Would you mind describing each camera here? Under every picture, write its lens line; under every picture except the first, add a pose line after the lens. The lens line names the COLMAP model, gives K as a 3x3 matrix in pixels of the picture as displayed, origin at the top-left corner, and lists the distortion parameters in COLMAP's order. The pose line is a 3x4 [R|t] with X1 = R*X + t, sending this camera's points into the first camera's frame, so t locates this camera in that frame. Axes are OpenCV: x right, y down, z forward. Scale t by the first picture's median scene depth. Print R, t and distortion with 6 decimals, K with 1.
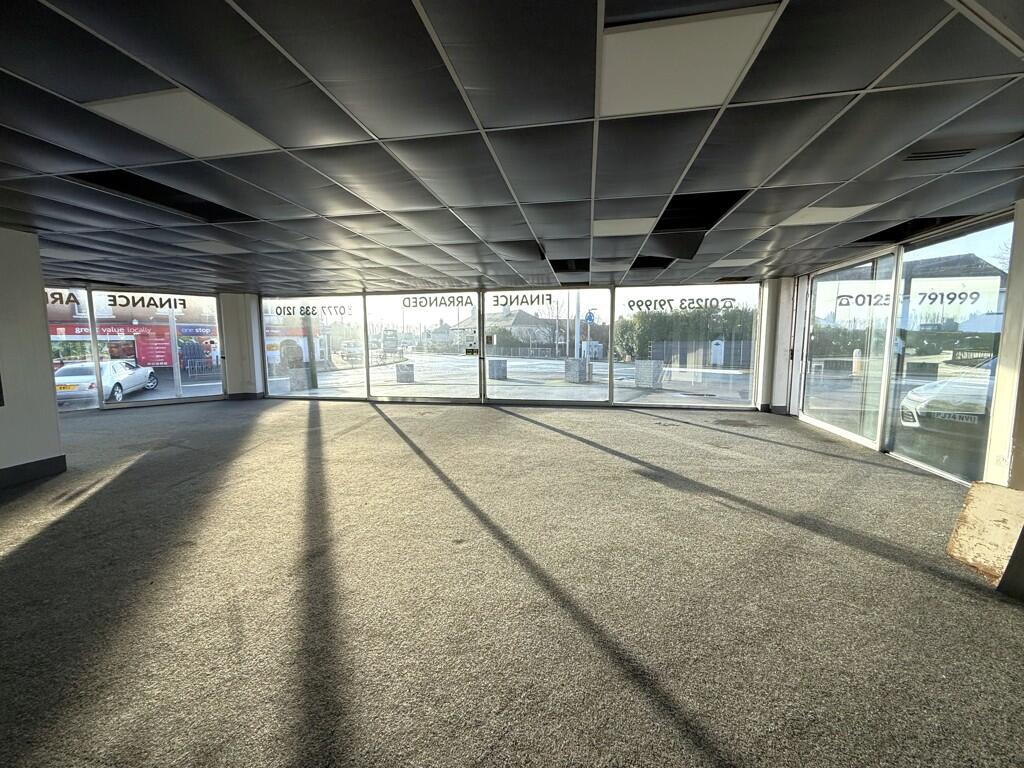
lens RADIAL K [[408.8, 0, 511.8], [0, 408.8, 382.2], [0, 0, 1]] dist [-0.002910, -0.000817]
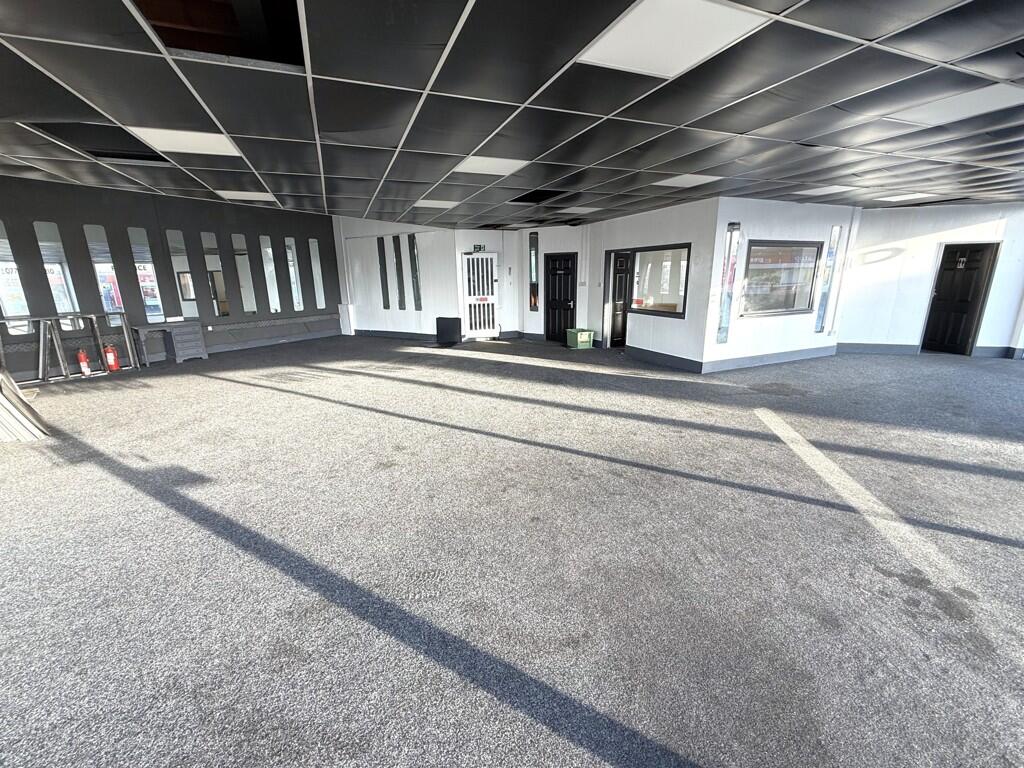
lens RADIAL K [[408.8, 0, 509.5], [0, 408.8, 379.4], [0, 0, 1]] dist [-0.002910, -0.000817]
pose [[-0.838259, 0.154003, -0.523073, 0.234152], [-0.039147, 0.939814, 0.339436, -0.254263], [0.543865, 0.305012, -0.781779, 2.074075]]
